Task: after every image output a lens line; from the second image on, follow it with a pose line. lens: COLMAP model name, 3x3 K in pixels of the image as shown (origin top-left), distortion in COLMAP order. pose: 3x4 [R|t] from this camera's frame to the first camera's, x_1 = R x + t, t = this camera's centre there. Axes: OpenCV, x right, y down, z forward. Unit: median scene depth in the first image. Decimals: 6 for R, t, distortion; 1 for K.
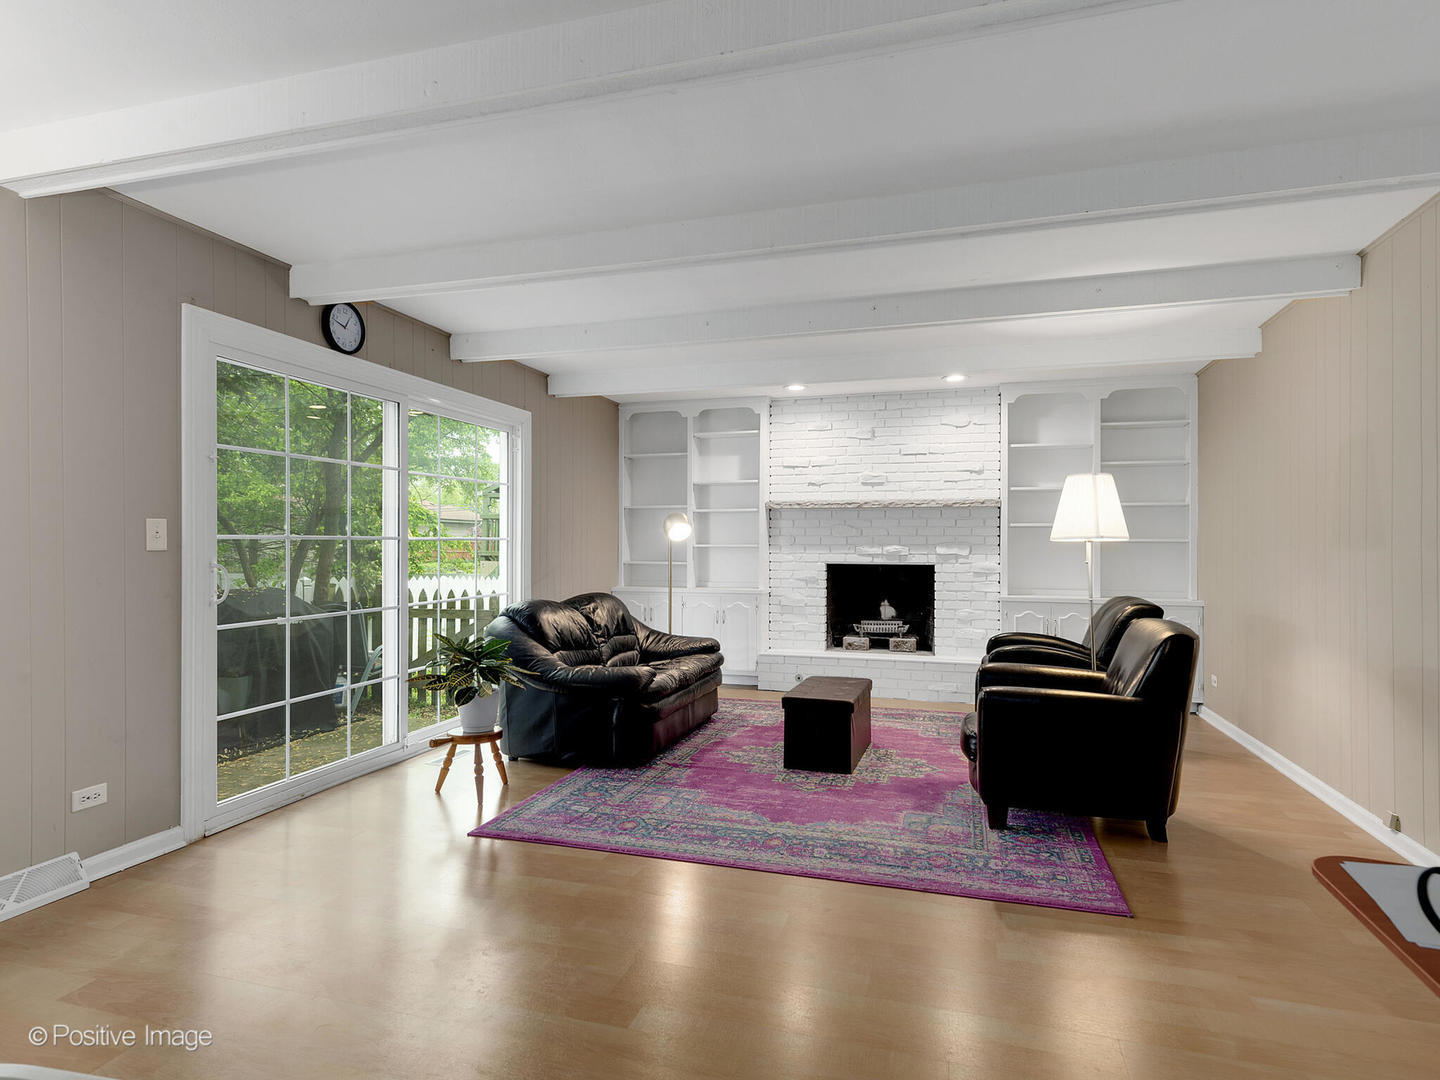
lens RADIAL K [[768.3, 0, 726.9], [0, 768.3, 551.4], [0, 0, 1]] dist [-0.000084, 0.000019]
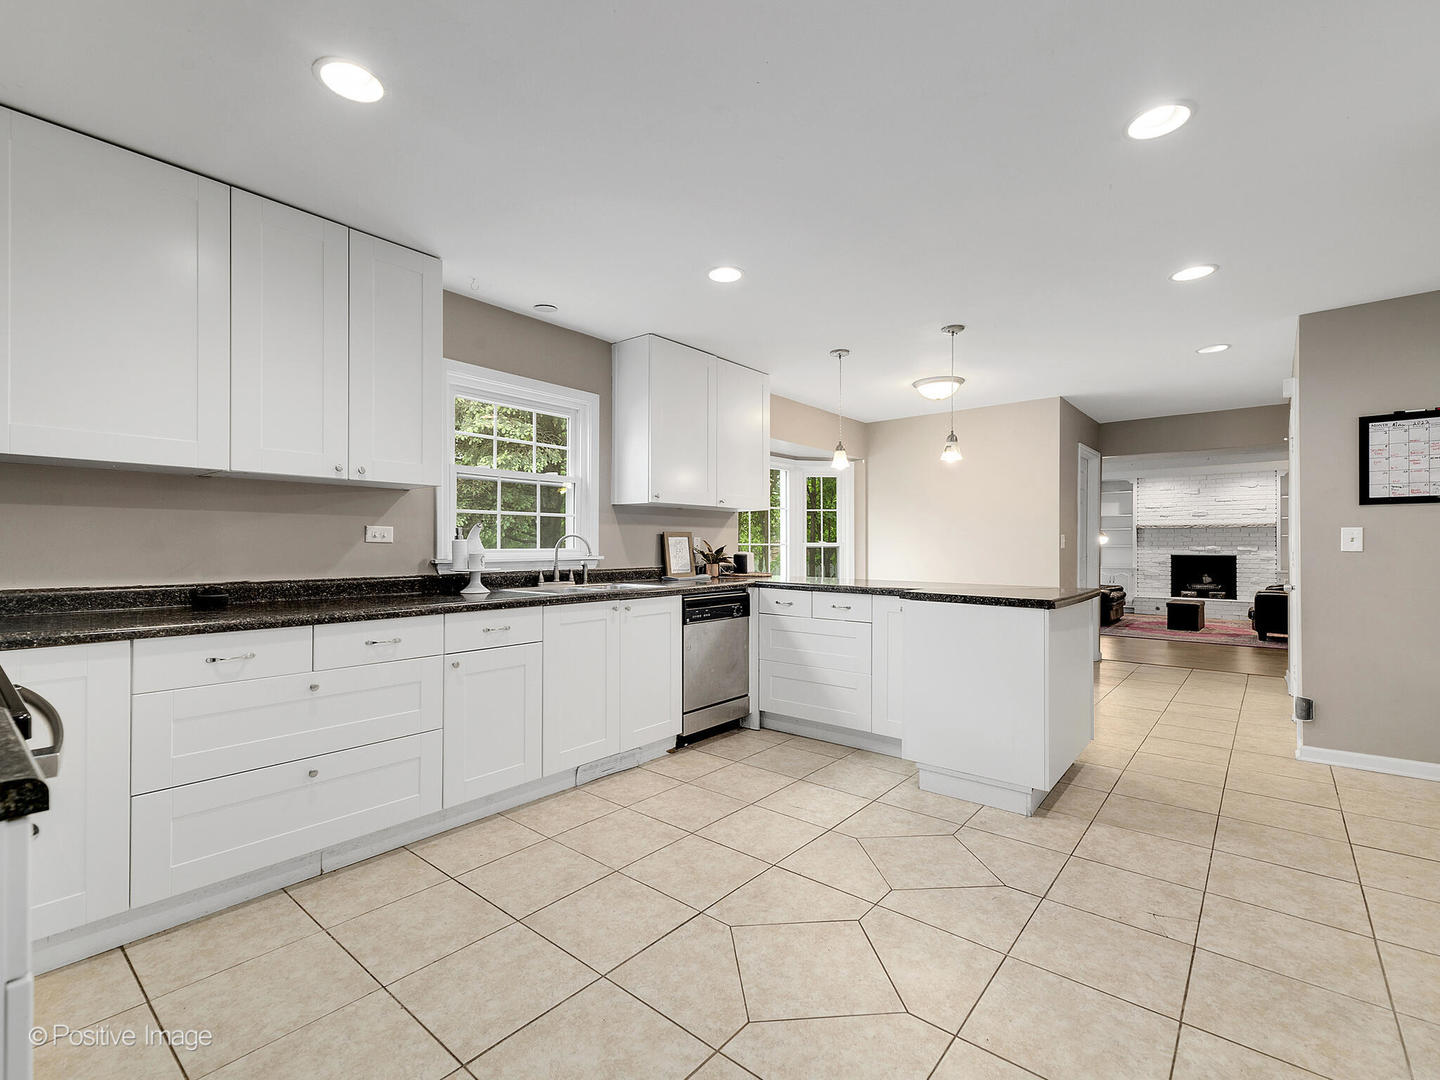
lens RADIAL K [[639.5, 0, 740.9], [0, 639.5, 548.0], [0, 0, 1]] dist [0.014746, -0.003164]
pose [[0.923241, -0.001800, -0.384217, -0.273566], [-0.001598, 0.999962, -0.008522, 0.014128], [0.384218, 0.008482, 0.923203, -1.033839]]
